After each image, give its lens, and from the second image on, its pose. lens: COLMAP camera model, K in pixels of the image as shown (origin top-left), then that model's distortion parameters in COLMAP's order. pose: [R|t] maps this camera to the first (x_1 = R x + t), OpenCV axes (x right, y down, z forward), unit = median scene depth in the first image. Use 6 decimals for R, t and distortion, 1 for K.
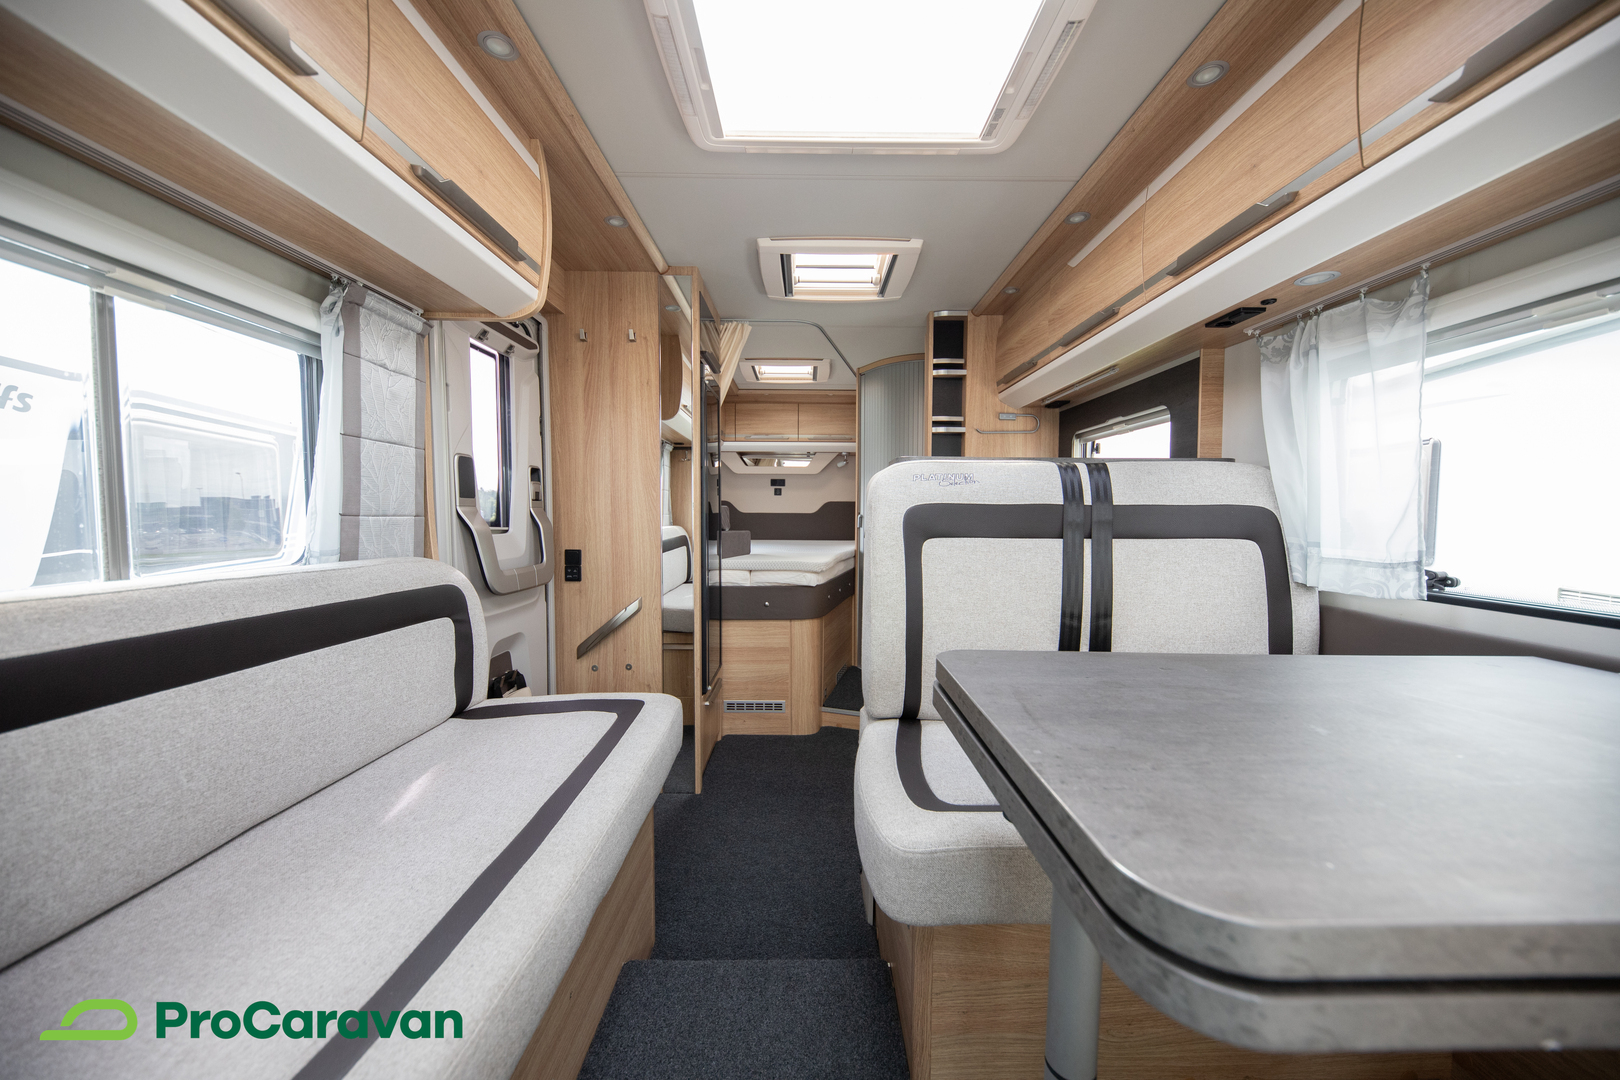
lens RADIAL K [[555.6, 0, 812.6], [0, 555.6, 540.3], [0, 0, 1]] dist [0.011616, -0.007397]
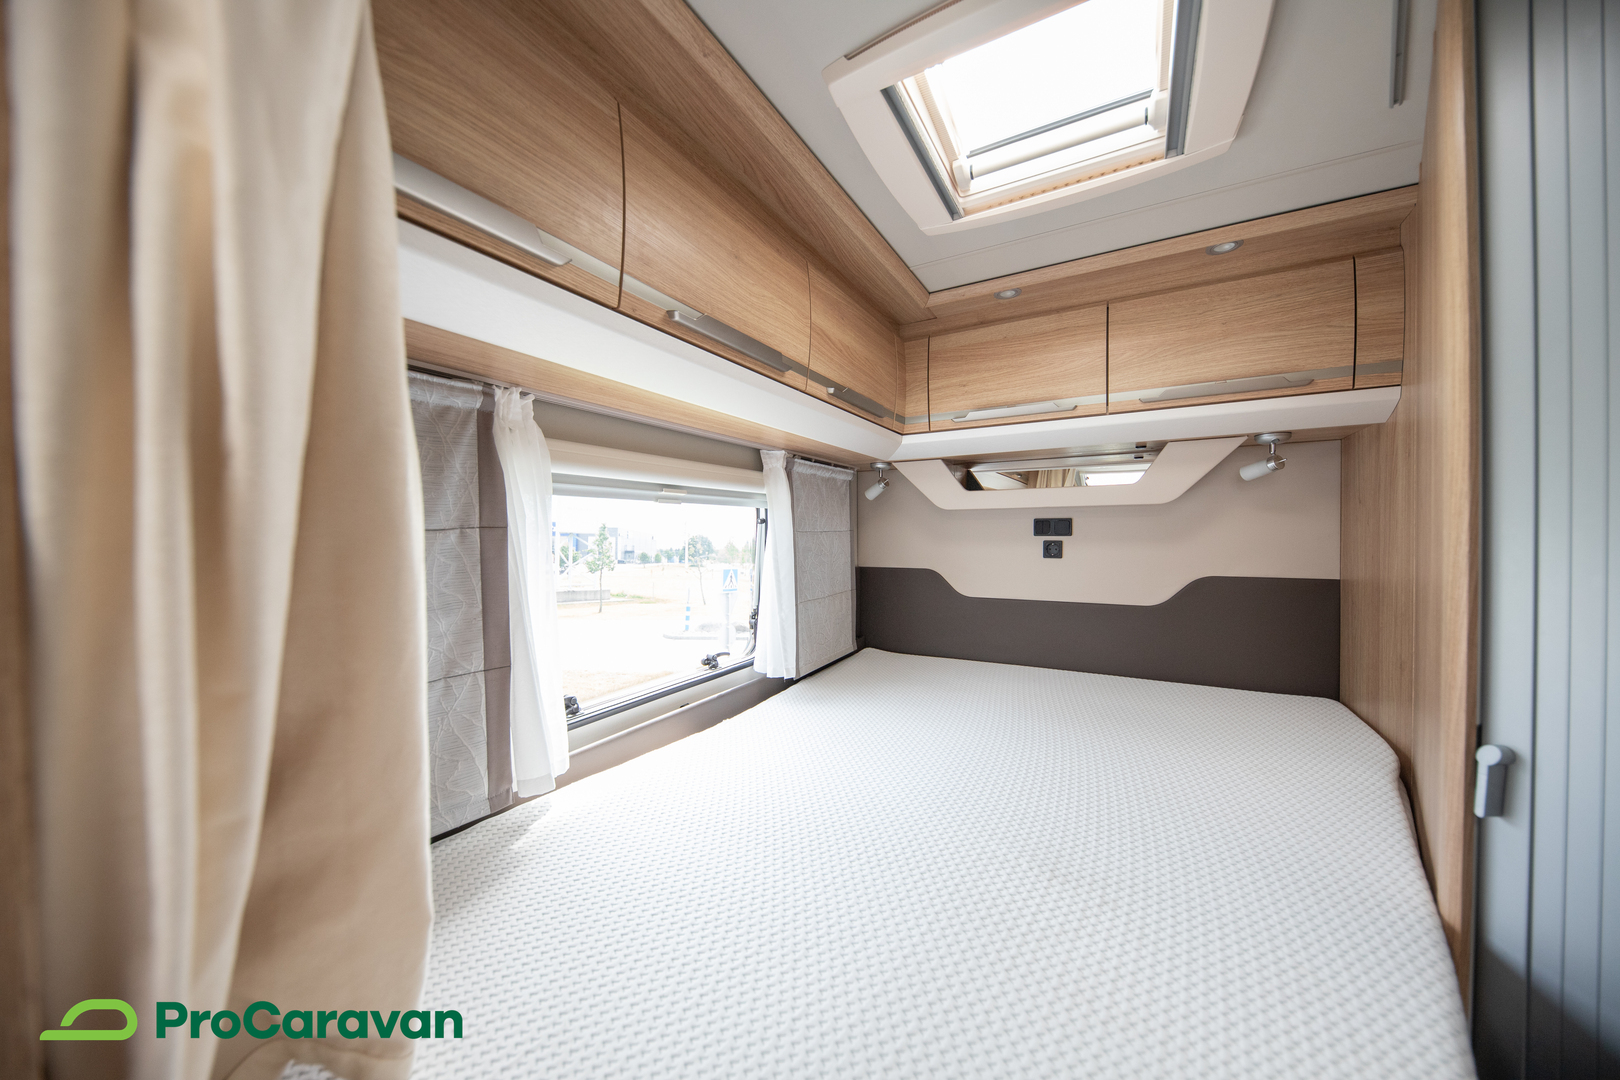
lens RADIAL K [[555.6, 0, 812.6], [0, 555.6, 540.3], [0, 0, 1]] dist [0.011616, -0.007397]
pose [[0.865287, -0.005667, -0.501245, -0.010874], [-0.014535, 0.999232, -0.036389, -0.079060], [0.501067, 0.038773, 0.864540, 0.578210]]
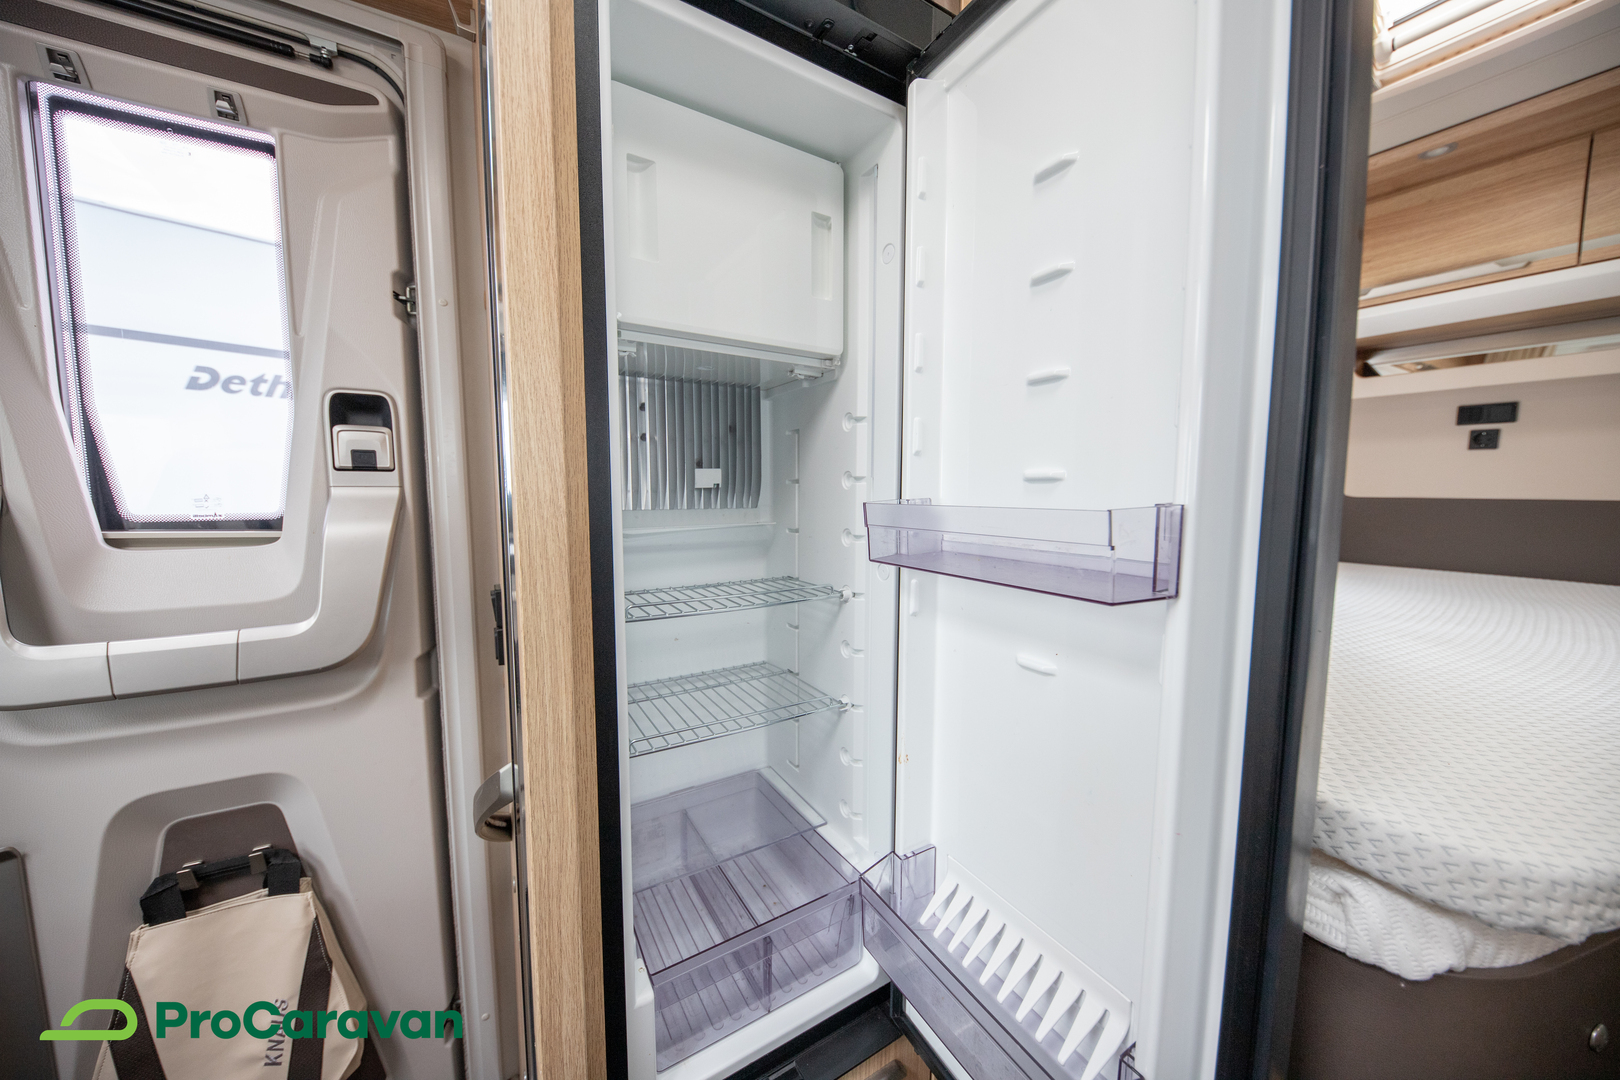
lens RADIAL K [[571.1, 0, 819.2], [0, 571.1, 543.8], [0, 0, 1]] dist [-0.002308, -0.000320]
pose [[0.524744, 0.081441, -0.847355, 0.029688], [-0.046308, 0.996670, 0.067115, -0.026002], [0.849999, 0.004021, 0.526768, 0.456648]]
